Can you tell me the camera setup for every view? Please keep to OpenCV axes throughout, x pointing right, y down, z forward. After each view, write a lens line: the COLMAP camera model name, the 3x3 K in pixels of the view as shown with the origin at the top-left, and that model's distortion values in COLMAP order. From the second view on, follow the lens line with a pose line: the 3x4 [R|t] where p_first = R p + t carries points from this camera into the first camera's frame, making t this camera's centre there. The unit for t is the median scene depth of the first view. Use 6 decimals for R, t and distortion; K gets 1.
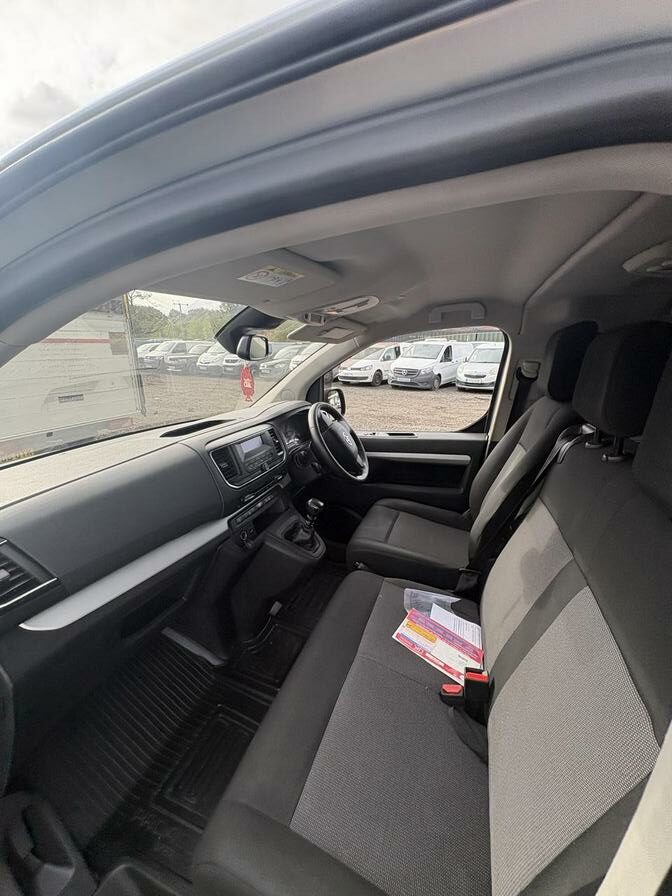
lens RADIAL K [[329.4, 0, 355.9], [0, 329.4, 427.8], [0, 0, 1]] dist [0.001075, 0.000182]
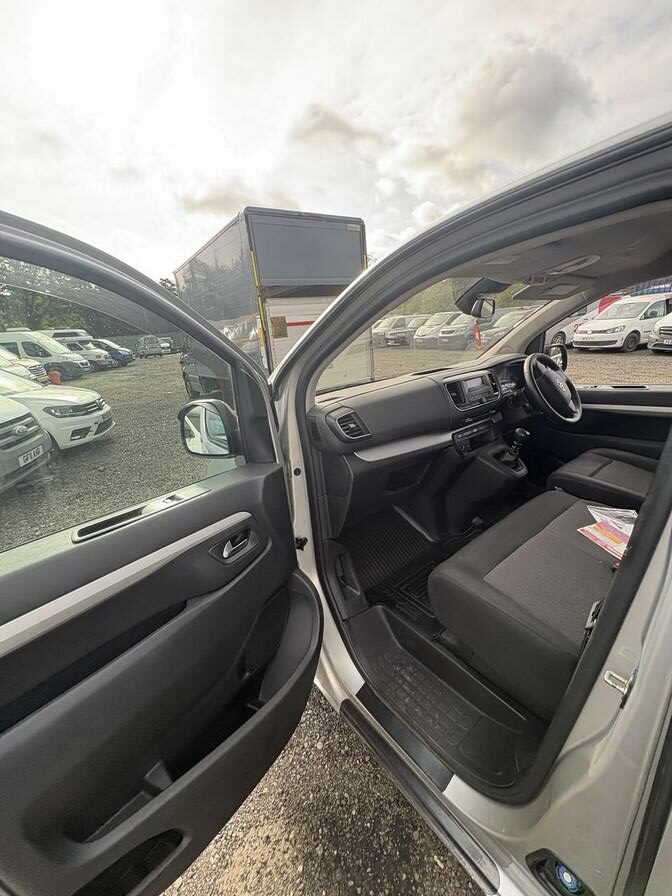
lens RADIAL K [[360.1, 0, 329.4], [0, 360.1, 429.2], [0, 0, 1]] dist [-0.003043, -0.000515]
pose [[0.794801, 0.104031, -0.597887, 0.097322], [-0.069935, 0.994335, 0.080043, 0.143561], [0.602827, -0.021805, 0.797574, -0.464429]]
